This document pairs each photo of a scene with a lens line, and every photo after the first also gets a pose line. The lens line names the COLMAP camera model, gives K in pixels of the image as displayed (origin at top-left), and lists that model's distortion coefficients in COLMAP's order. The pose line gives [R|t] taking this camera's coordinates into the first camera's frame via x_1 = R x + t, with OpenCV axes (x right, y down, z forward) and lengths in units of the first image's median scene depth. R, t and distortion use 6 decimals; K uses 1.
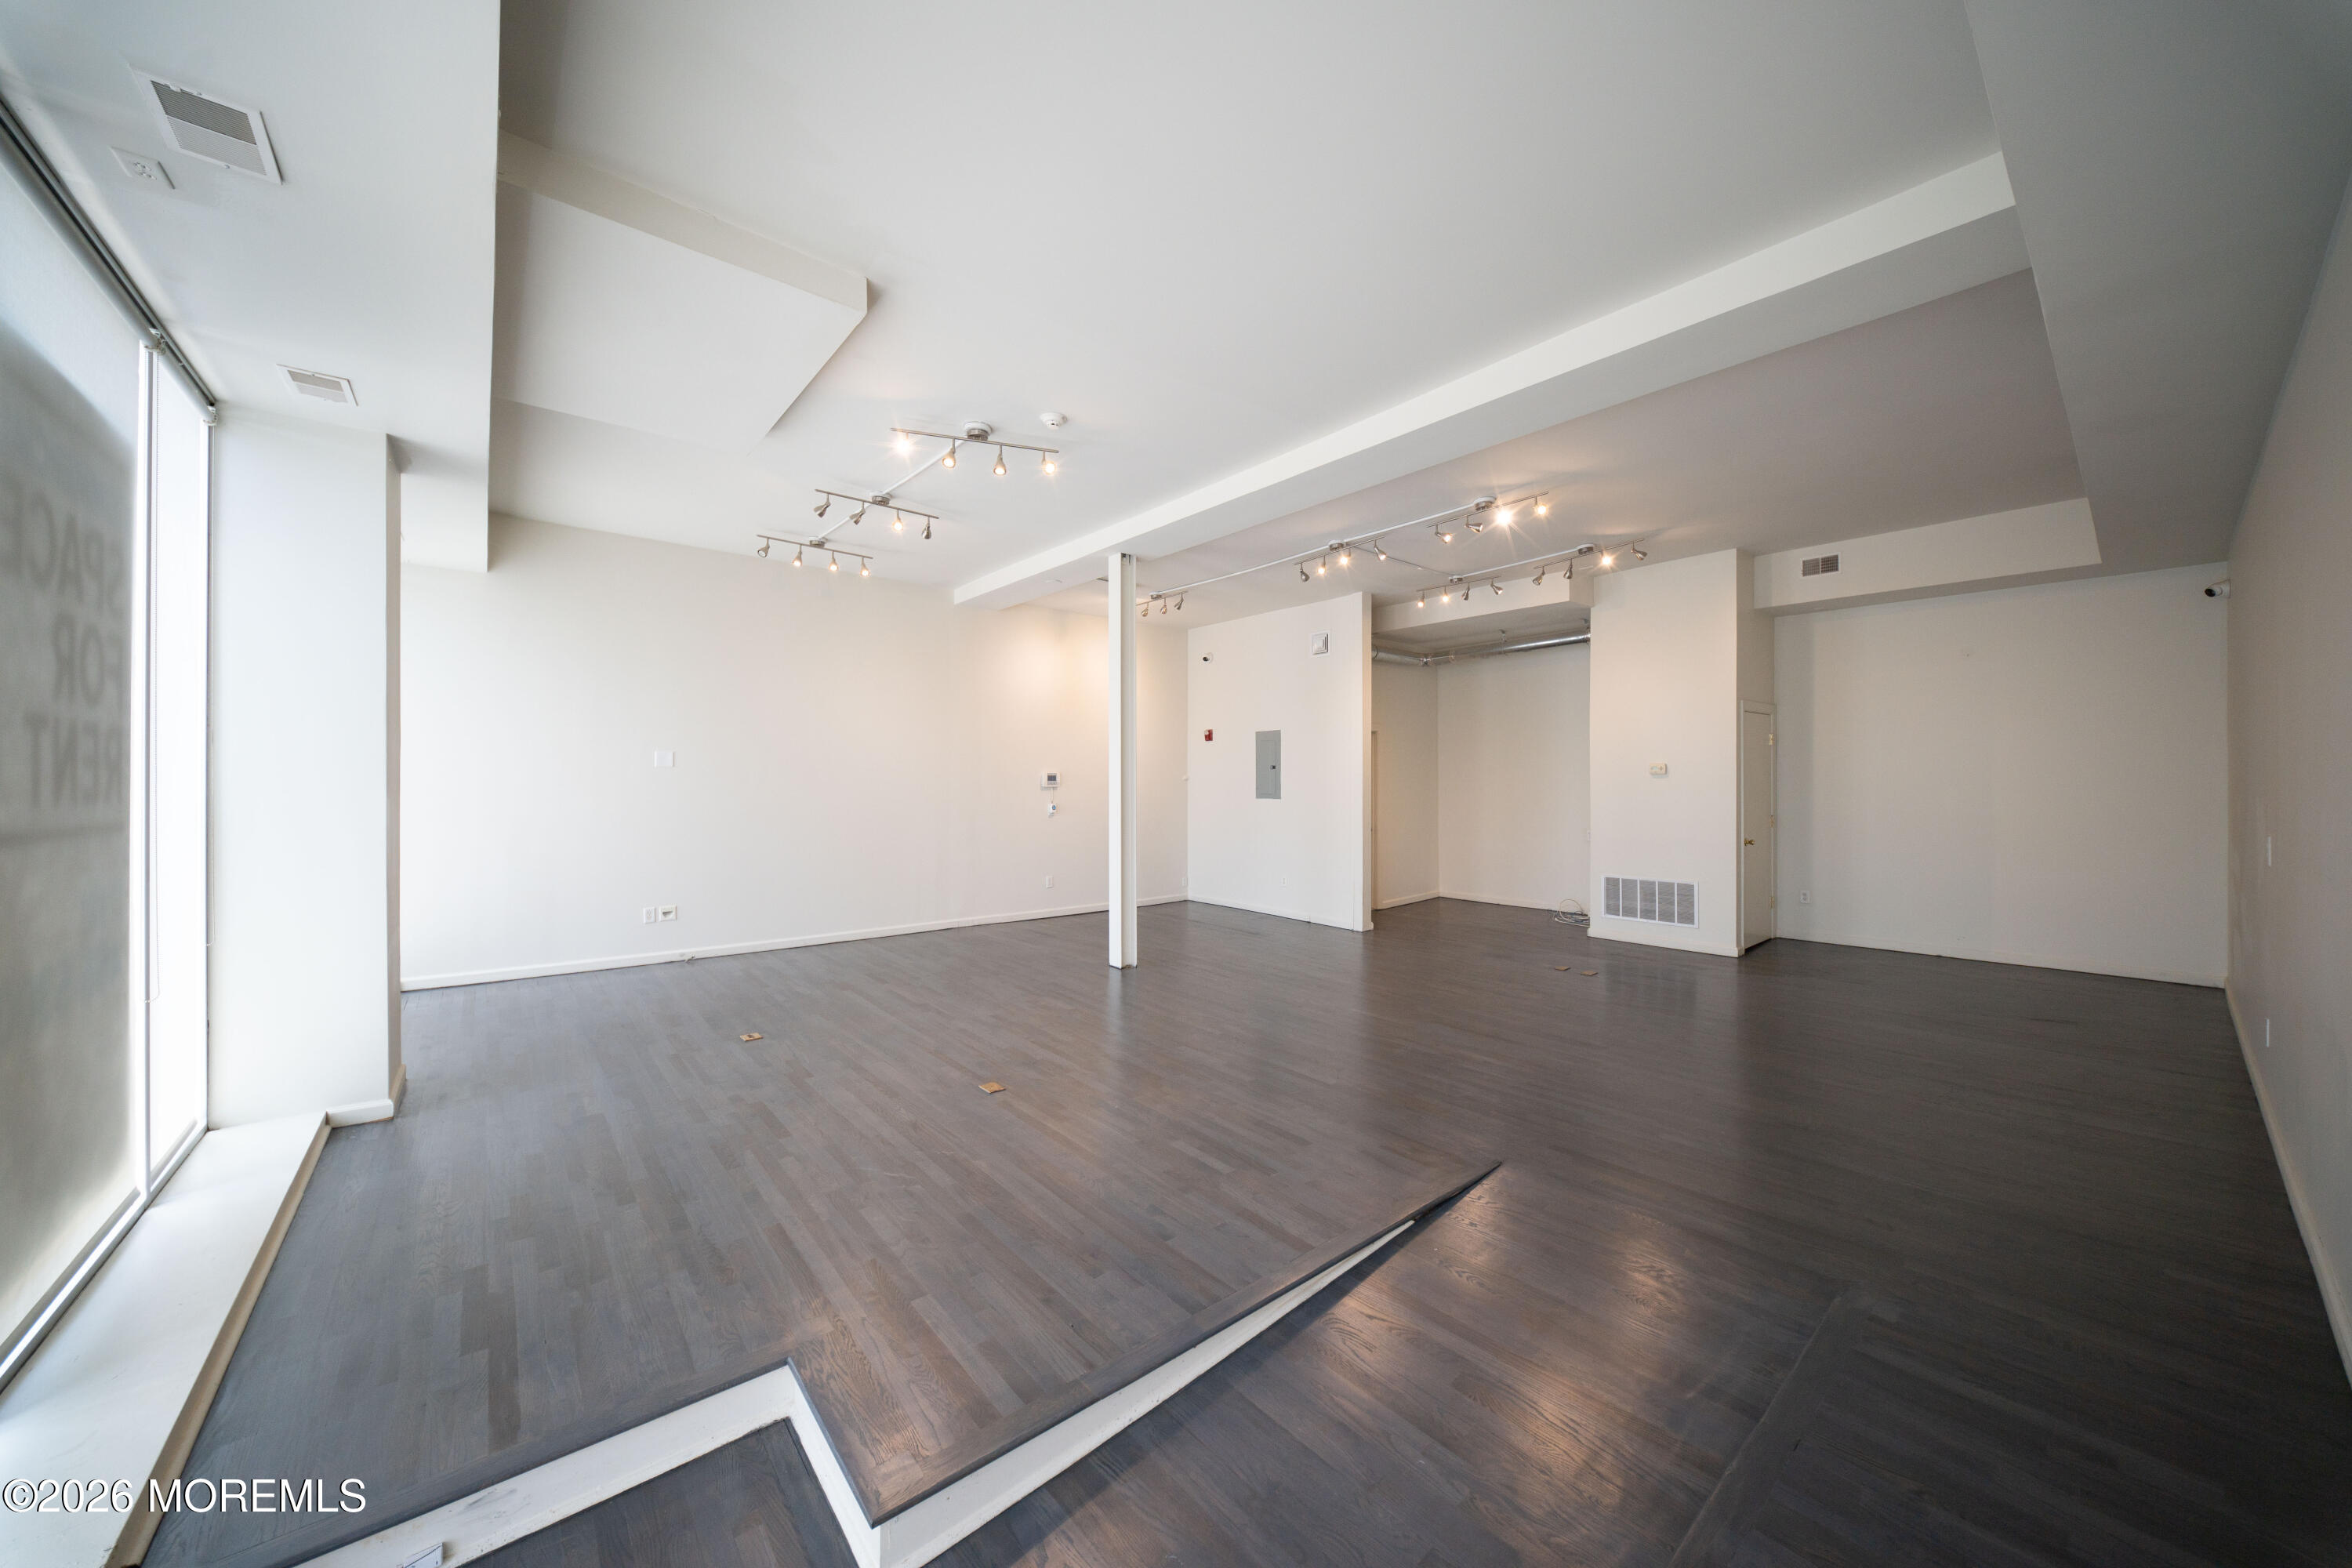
lens RADIAL K [[819.7, 0, 1180.6], [0, 819.7, 778.4], [0, 0, 1]] dist [0.005022, -0.005134]
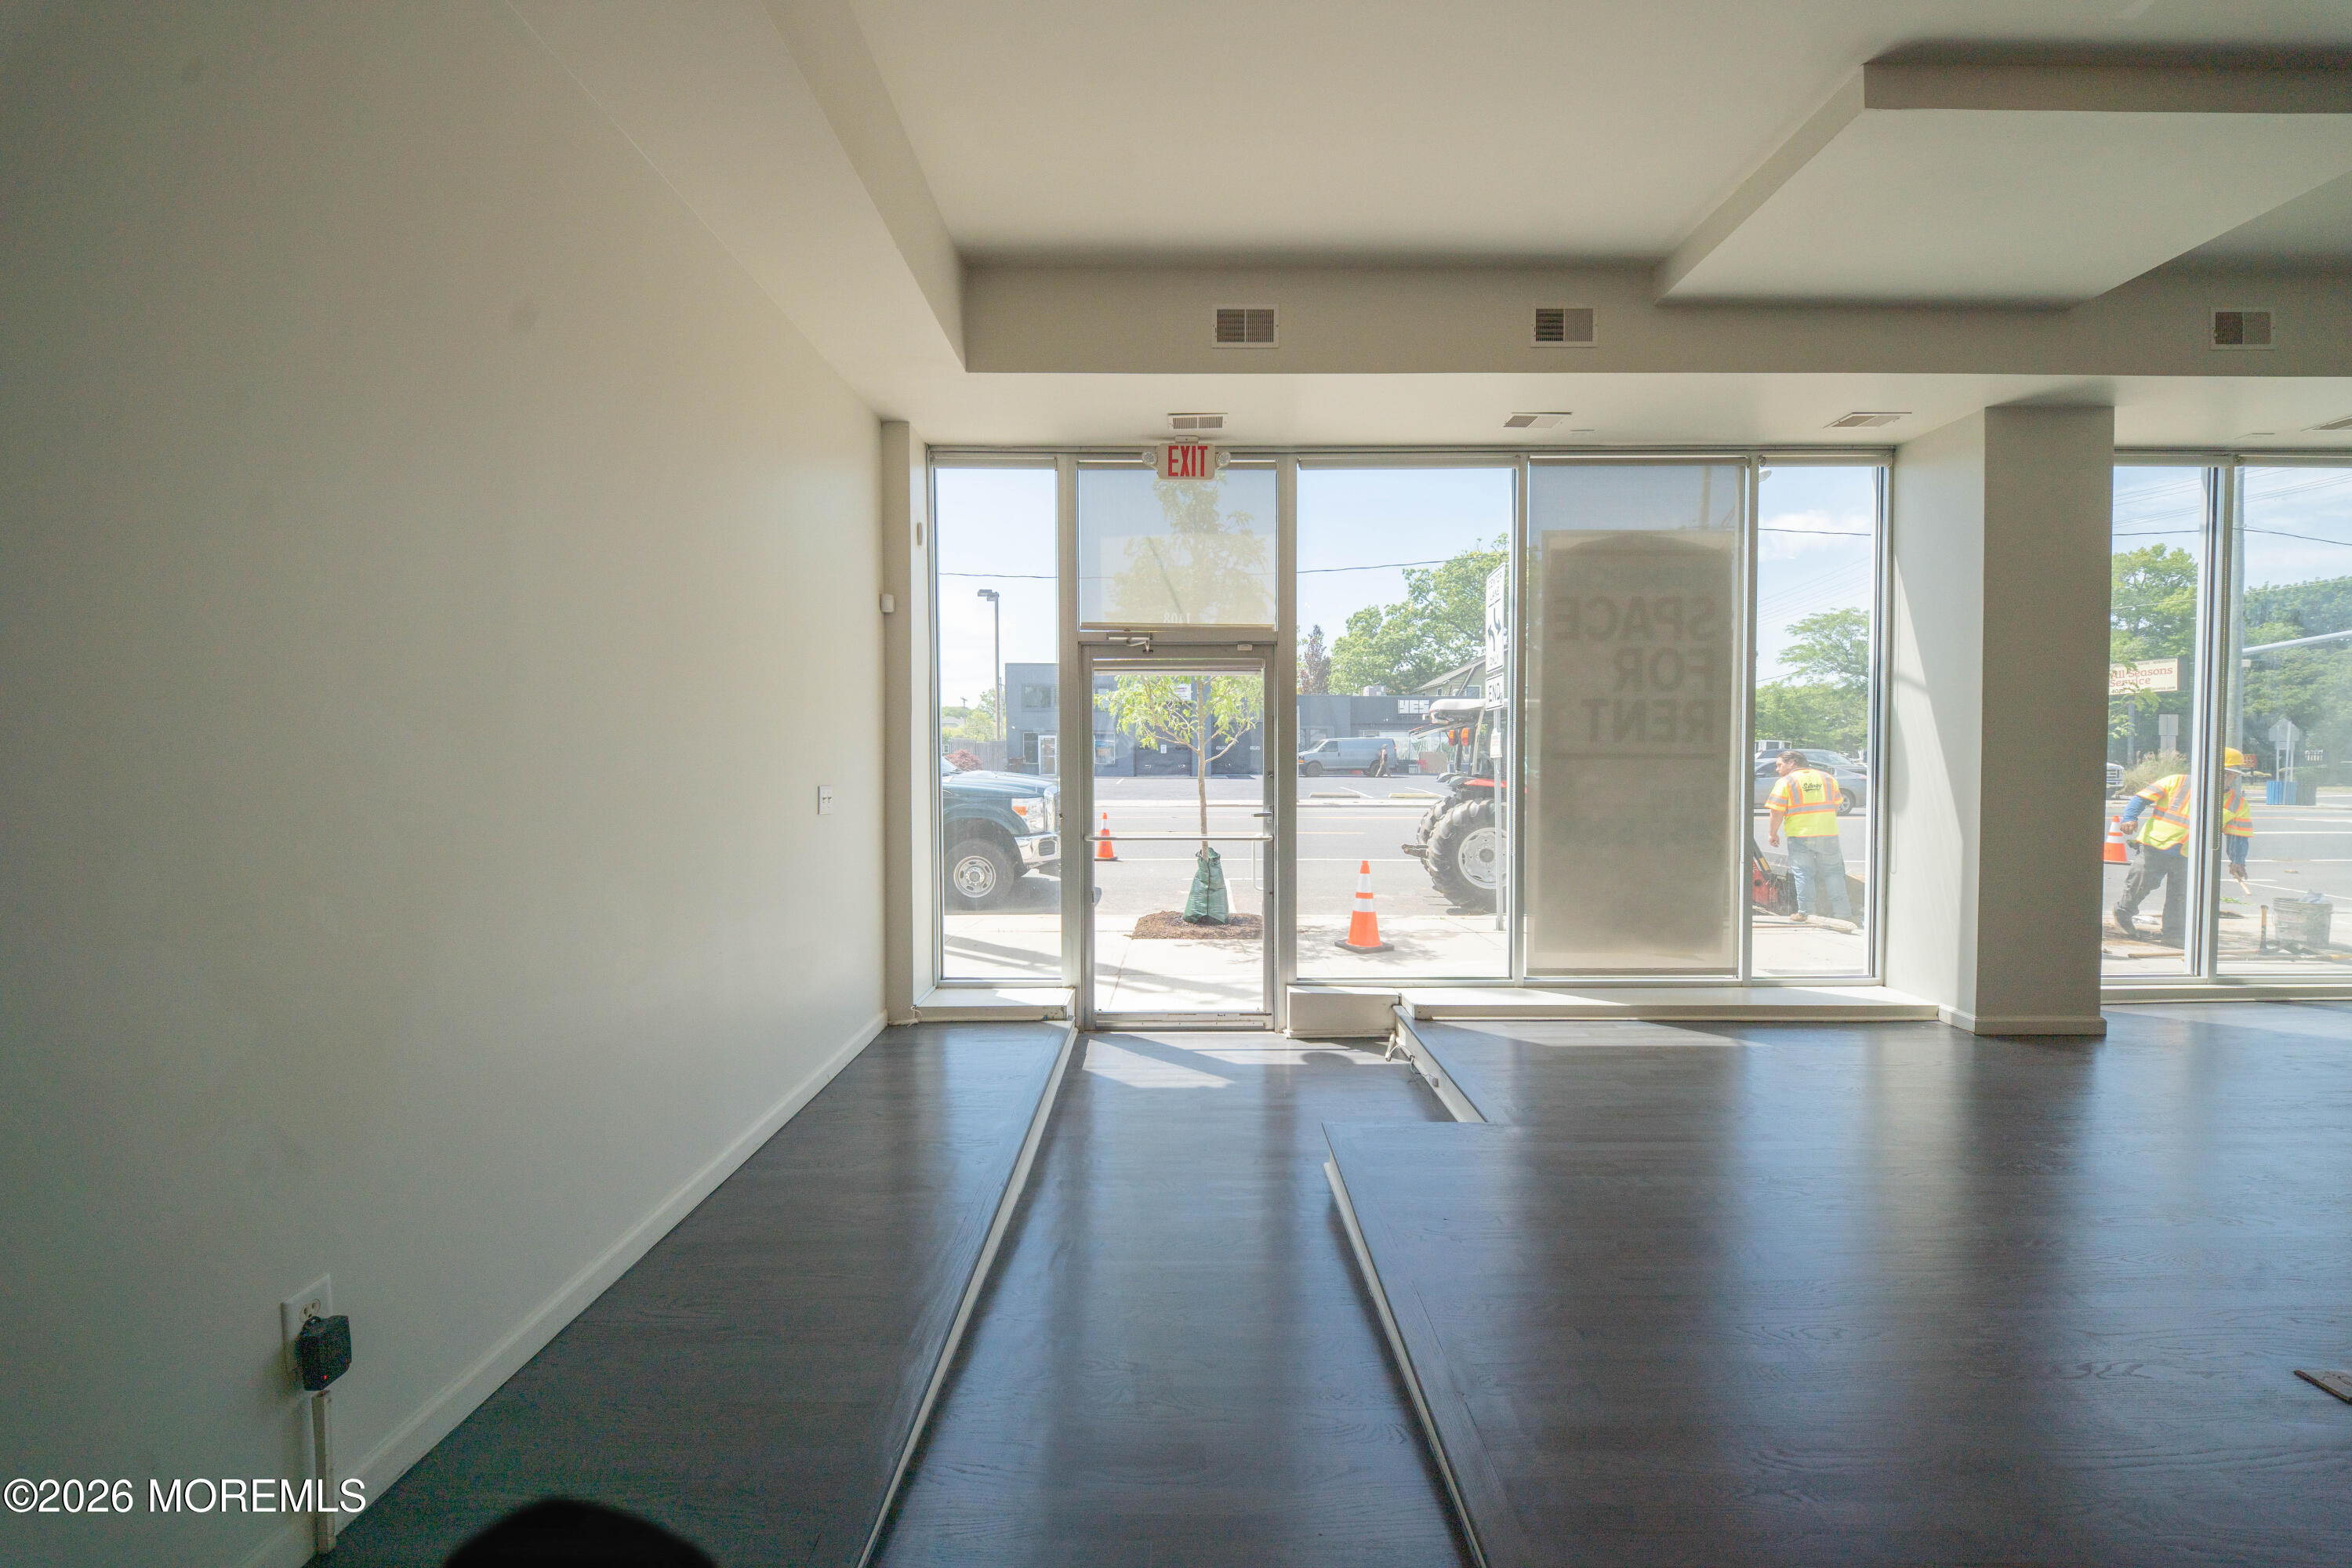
lens RADIAL K [[828.9, 0, 1185.5], [0, 828.9, 774.8], [0, 0, 1]] dist [-0.001461, -0.000453]
pose [[-0.640849, 0.016093, -0.767498, 0.327237], [0.000040, 0.999781, 0.020930, 0.025096], [0.767667, 0.013382, -0.640710, 0.516582]]
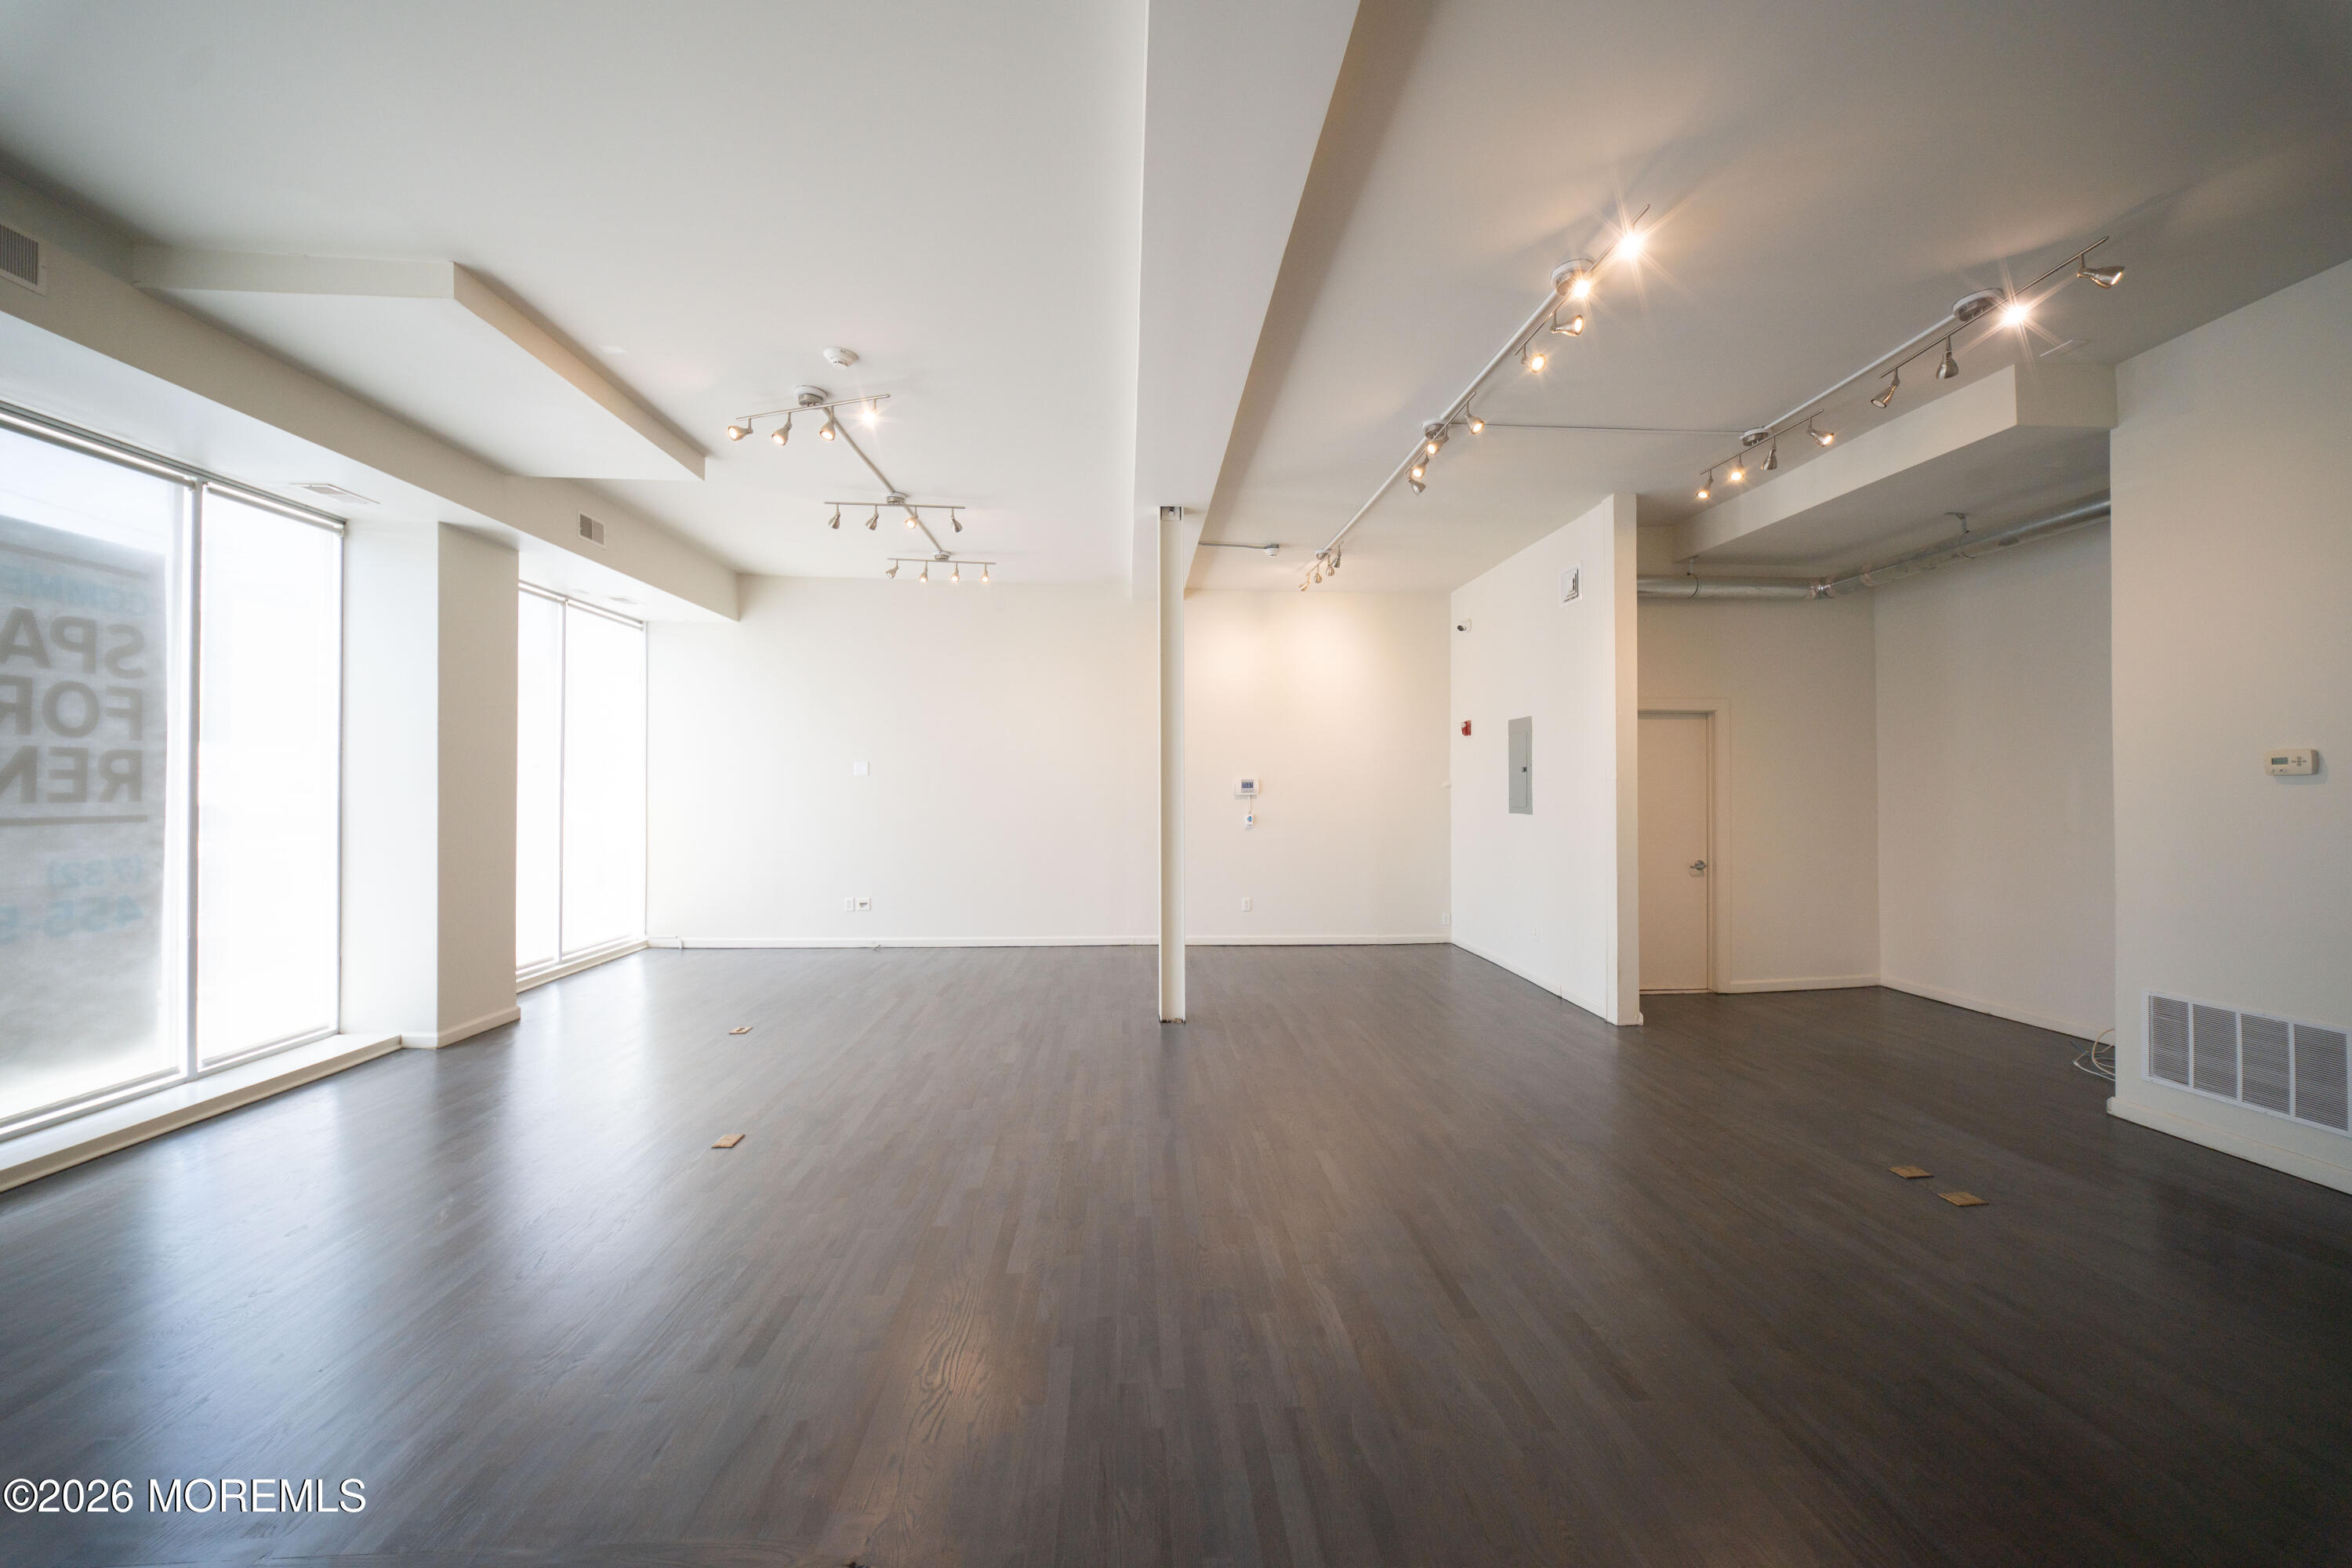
lens RADIAL K [[819.7, 0, 1180.6], [0, 819.7, 778.4], [0, 0, 1]] dist [0.005022, -0.005134]
pose [[0.806054, -0.006026, -0.591811, 0.436193], [0.000587, 0.999956, -0.009382, 0.000954], [0.591842, 0.007215, 0.806022, 0.375158]]
